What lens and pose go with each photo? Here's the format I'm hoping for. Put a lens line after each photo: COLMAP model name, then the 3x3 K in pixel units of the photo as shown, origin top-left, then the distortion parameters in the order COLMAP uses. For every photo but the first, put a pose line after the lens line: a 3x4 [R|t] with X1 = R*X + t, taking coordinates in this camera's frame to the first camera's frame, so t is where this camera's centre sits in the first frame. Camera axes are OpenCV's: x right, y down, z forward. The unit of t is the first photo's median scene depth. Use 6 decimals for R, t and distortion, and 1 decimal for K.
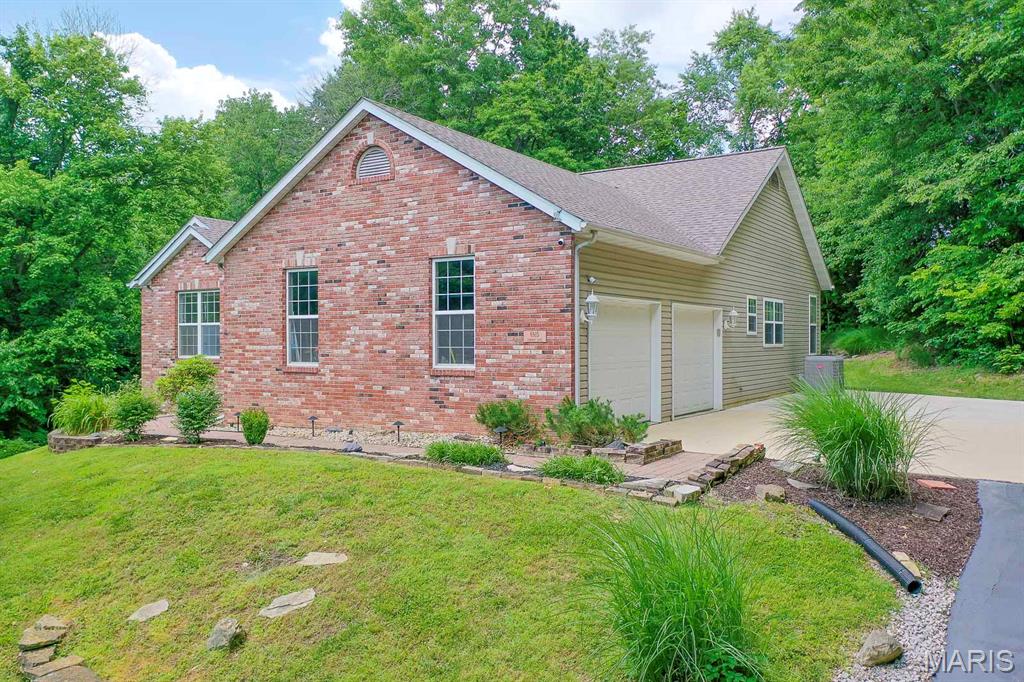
lens RADIAL K [[846.7, 0, 512.0], [0, 846.7, 341.0], [0, 0, 1]] dist [0.007865, 0.007738]
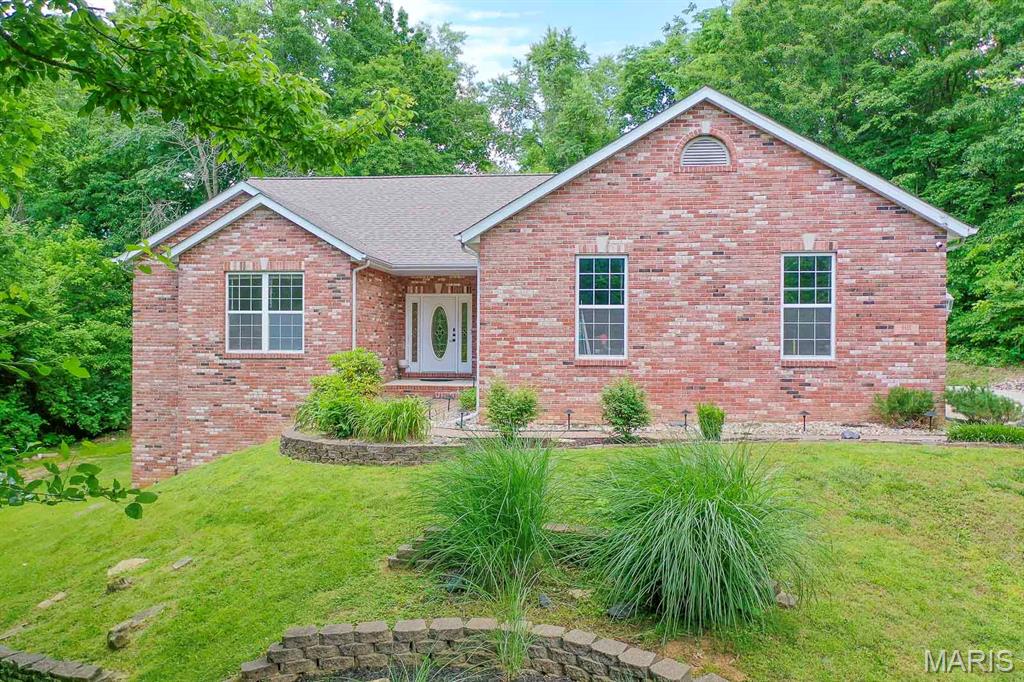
lens RADIAL K [[846.7, 0, 512.0], [0, 846.7, 341.0], [0, 0, 1]] dist [0.007865, 0.007738]
pose [[0.890127, 0.004149, 0.455693, -0.822269], [-0.005401, 0.999984, 0.001446, 0.009416], [-0.455680, -0.003749, 0.890136, 0.225497]]
